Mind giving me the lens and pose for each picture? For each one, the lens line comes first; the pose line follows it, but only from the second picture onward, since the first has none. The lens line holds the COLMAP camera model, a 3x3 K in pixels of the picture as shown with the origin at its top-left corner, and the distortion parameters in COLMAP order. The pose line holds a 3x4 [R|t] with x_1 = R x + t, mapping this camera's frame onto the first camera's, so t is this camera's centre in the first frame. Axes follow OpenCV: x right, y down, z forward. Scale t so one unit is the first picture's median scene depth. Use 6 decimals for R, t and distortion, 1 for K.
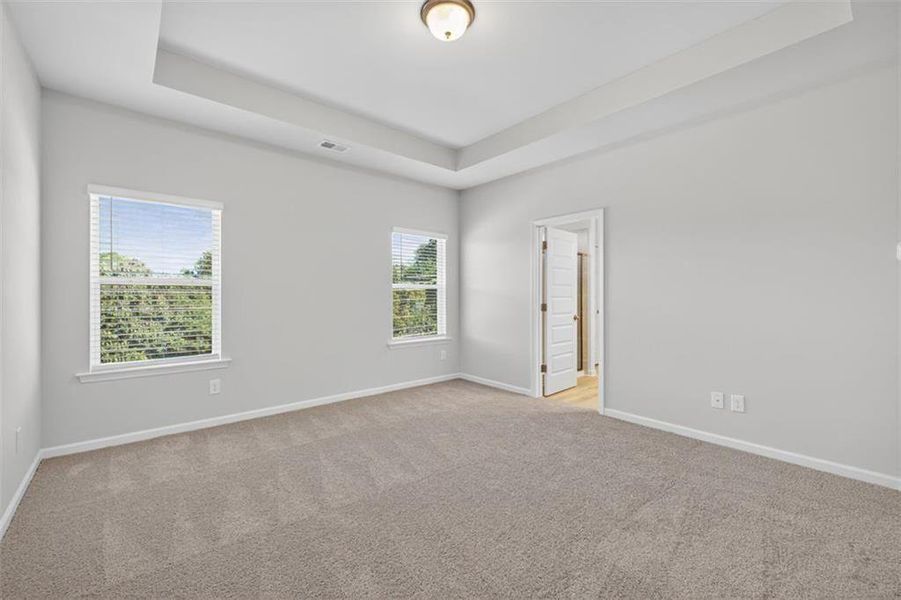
lens RADIAL K [[369.6, 0, 454.3], [0, 369.6, 293.7], [0, 0, 1]] dist [0.001640, -0.000783]
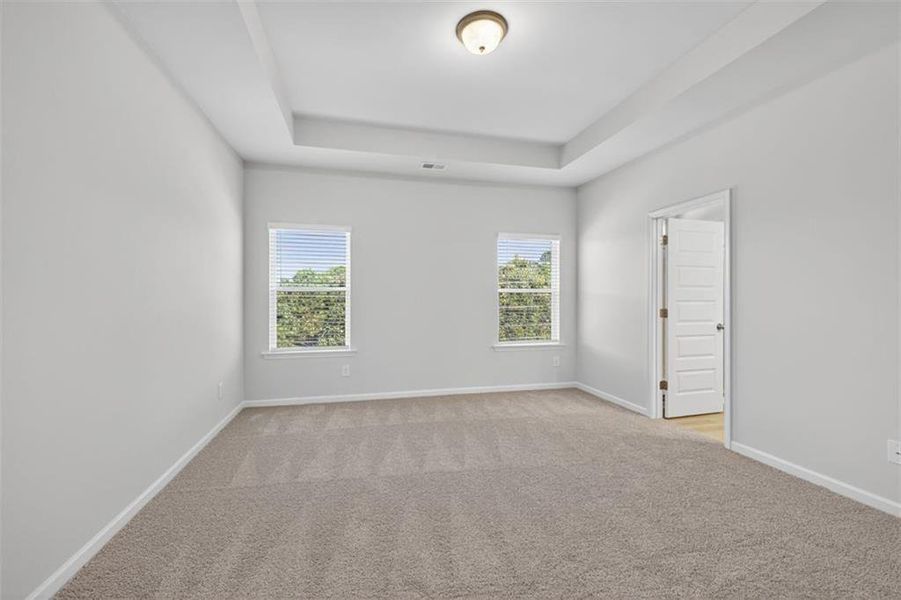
lens RADIAL K [[377.3, 0, 452.1], [0, 377.3, 299.4], [0, 0, 1]] dist [0.002277, -0.000475]
pose [[0.891033, -0.000099, -0.453939, 0.205729], [0.002010, 0.999991, 0.003728, 0.001103], [0.453935, -0.004234, 0.891025, 0.006783]]
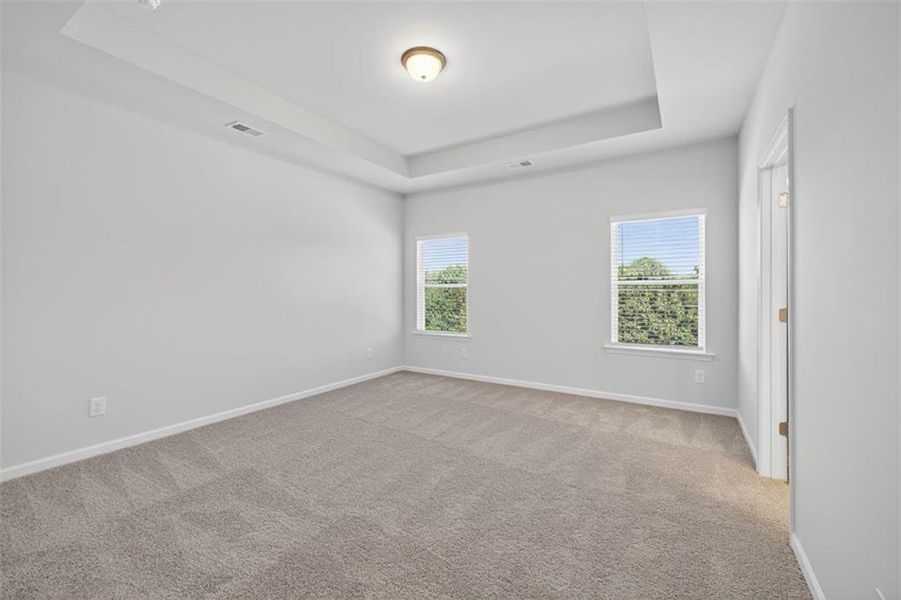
lens RADIAL K [[380.5, 0, 449.2], [0, 380.5, 293.1], [0, 0, 1]] dist [0.004936, 0.000316]
pose [[0.288890, -0.000459, -0.957362, 0.636470], [0.004223, 0.999991, 0.000795, 0.002402], [0.957353, -0.004272, 0.288889, 0.378067]]
